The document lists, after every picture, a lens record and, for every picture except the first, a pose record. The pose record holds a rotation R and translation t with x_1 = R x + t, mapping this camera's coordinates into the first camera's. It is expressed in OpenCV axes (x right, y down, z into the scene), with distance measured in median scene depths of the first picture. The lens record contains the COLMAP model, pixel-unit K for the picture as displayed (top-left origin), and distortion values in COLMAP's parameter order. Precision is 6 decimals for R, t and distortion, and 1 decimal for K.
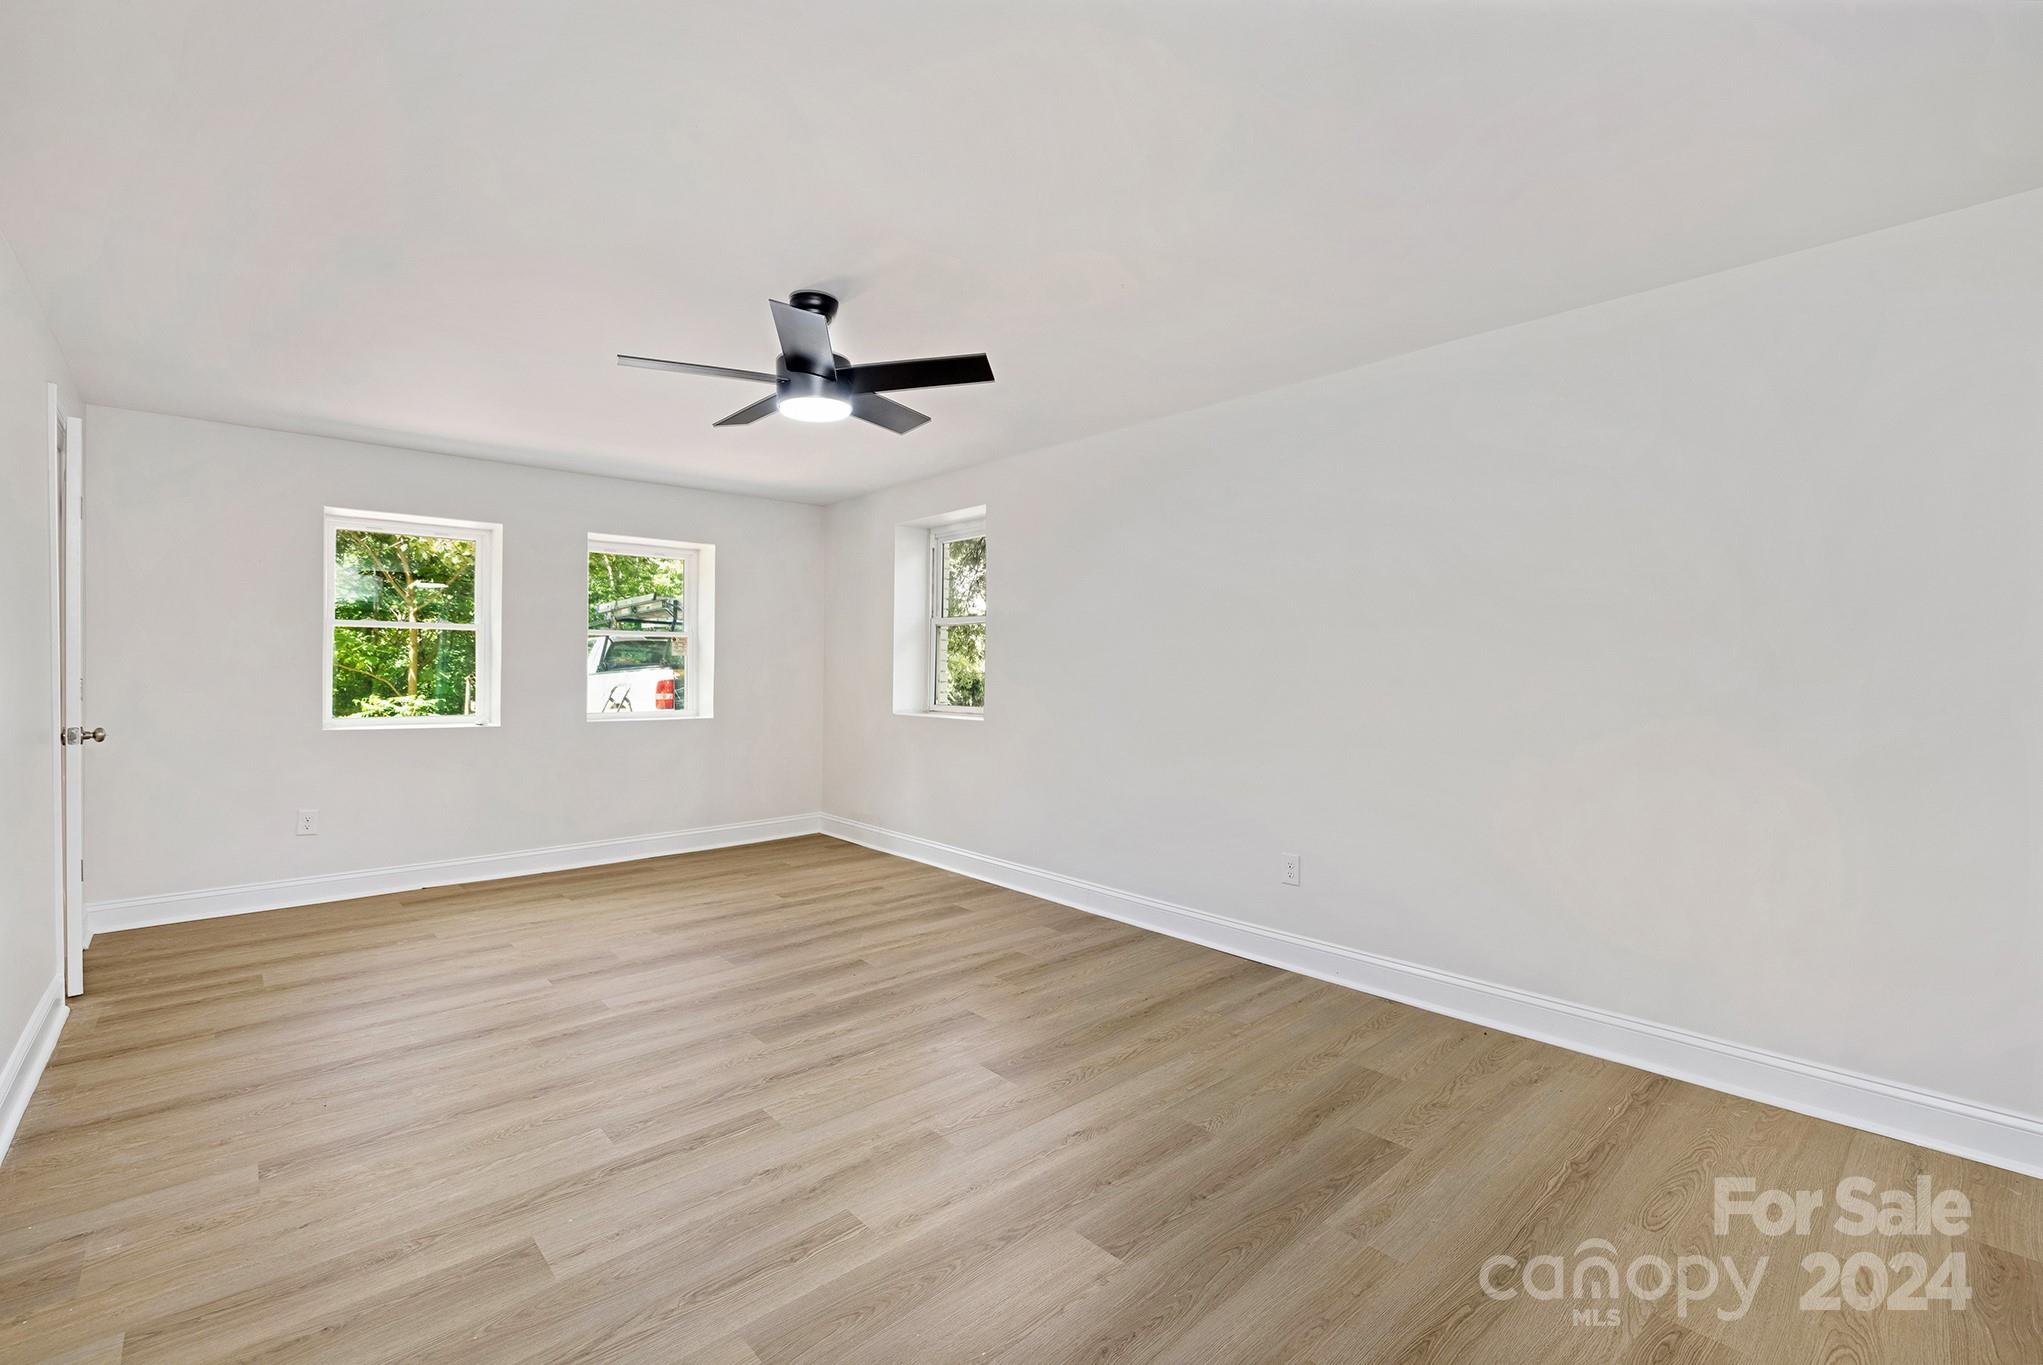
lens RADIAL K [[882.6, 0, 1009.5], [0, 882.6, 674.4], [0, 0, 1]] dist [0.000314, -0.000002]
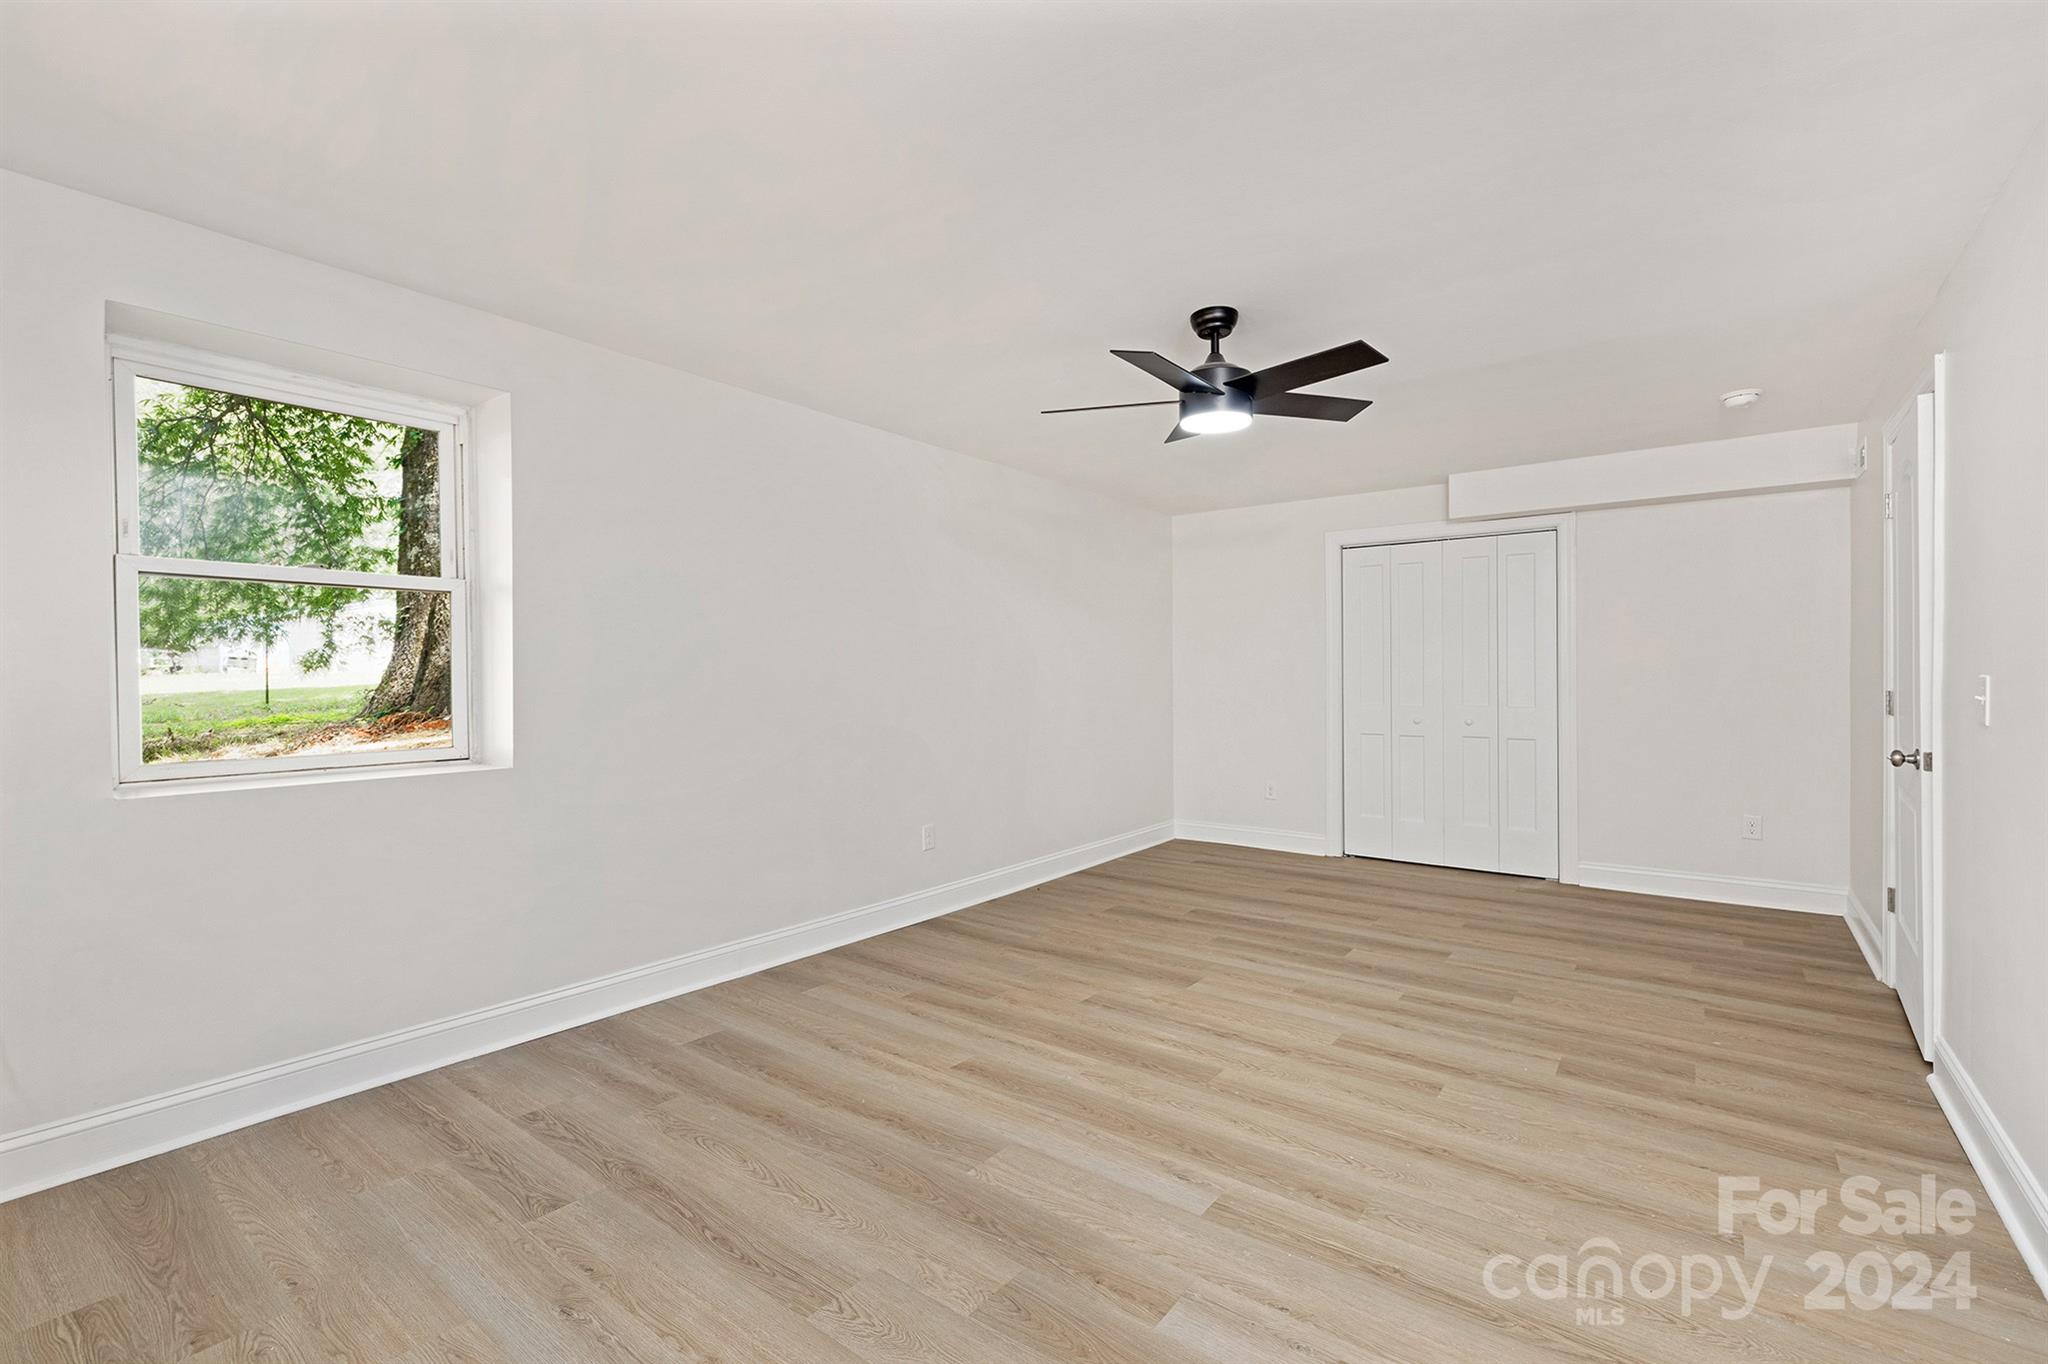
lens RADIAL K [[884.8, 0, 1013.8], [0, 884.8, 682.6], [0, 0, 1]] dist [0.000314, -0.000002]
pose [[-0.174183, -0.011437, 0.984647, -0.980826], [0.008029, 0.999883, 0.013034, -0.014725], [-0.984681, 0.010176, -0.174071, 1.152804]]
